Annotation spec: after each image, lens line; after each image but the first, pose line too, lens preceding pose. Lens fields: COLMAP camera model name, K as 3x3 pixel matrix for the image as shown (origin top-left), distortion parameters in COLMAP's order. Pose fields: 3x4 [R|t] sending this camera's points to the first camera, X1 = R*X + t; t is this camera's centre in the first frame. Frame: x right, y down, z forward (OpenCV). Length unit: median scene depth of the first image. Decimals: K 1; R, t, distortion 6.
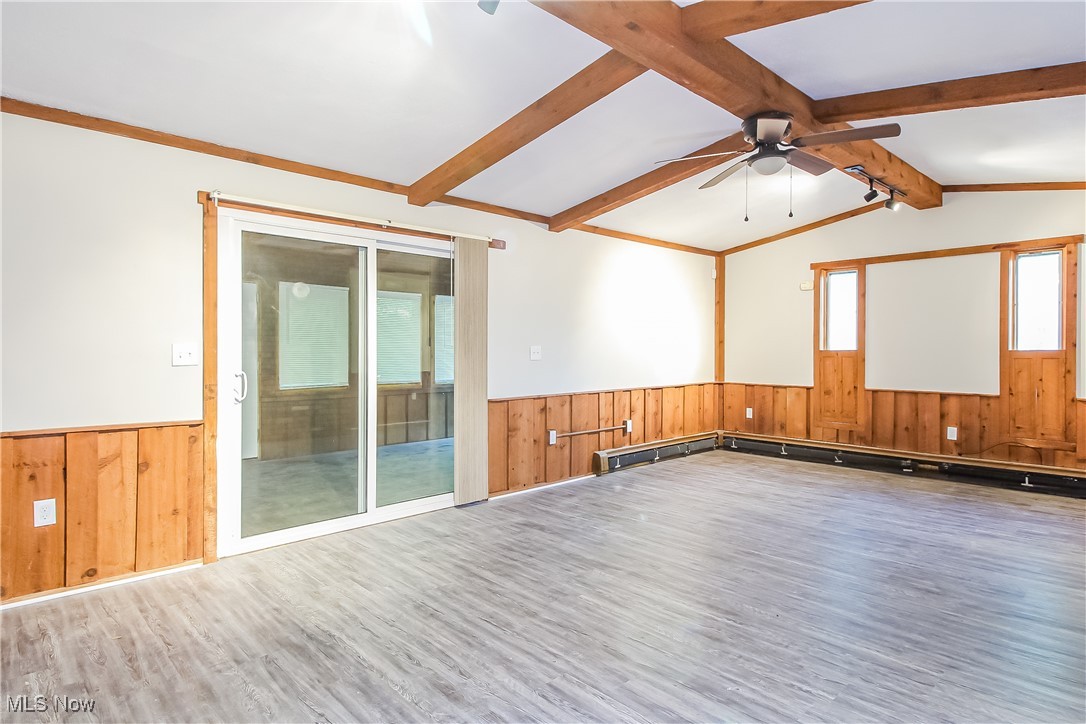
lens RADIAL K [[599.1, 0, 541.8], [0, 599.1, 356.5], [0, 0, 1]] dist [0.015406, -0.006553]
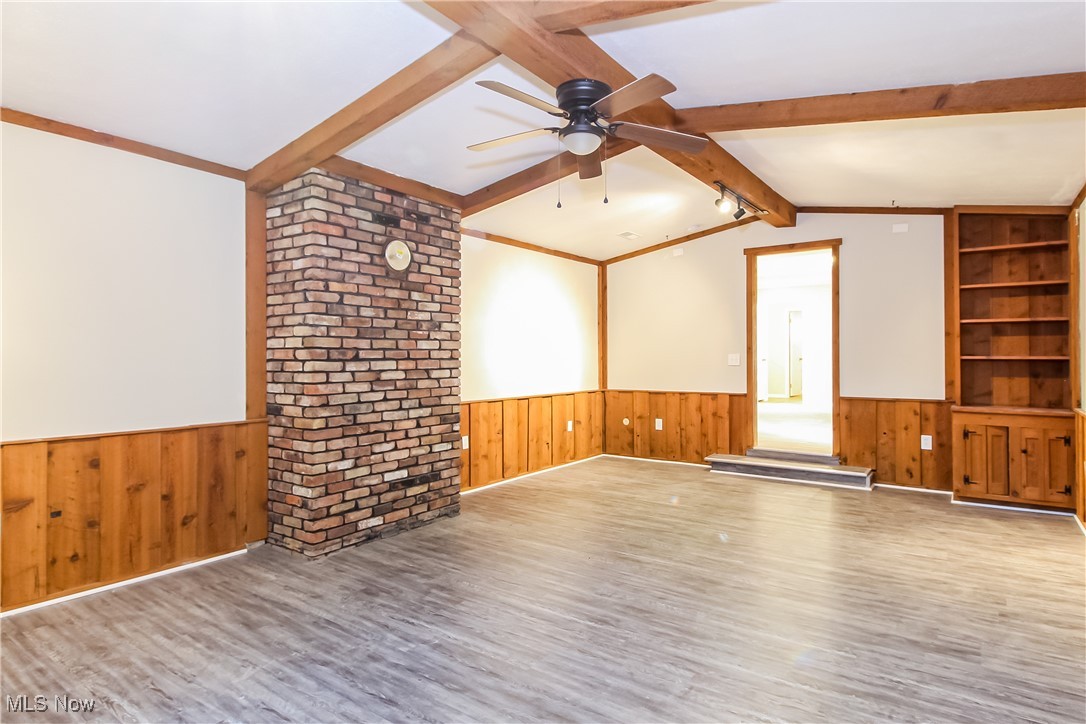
lens RADIAL K [[599.1, 0, 544.2], [0, 599.1, 357.2], [0, 0, 1]] dist [0.015406, -0.006553]
pose [[-0.983021, 0.001908, -0.183484, 0.539182], [0.000027, 0.999947, 0.010250, -0.018769], [0.183494, 0.010071, -0.982969, 1.679899]]
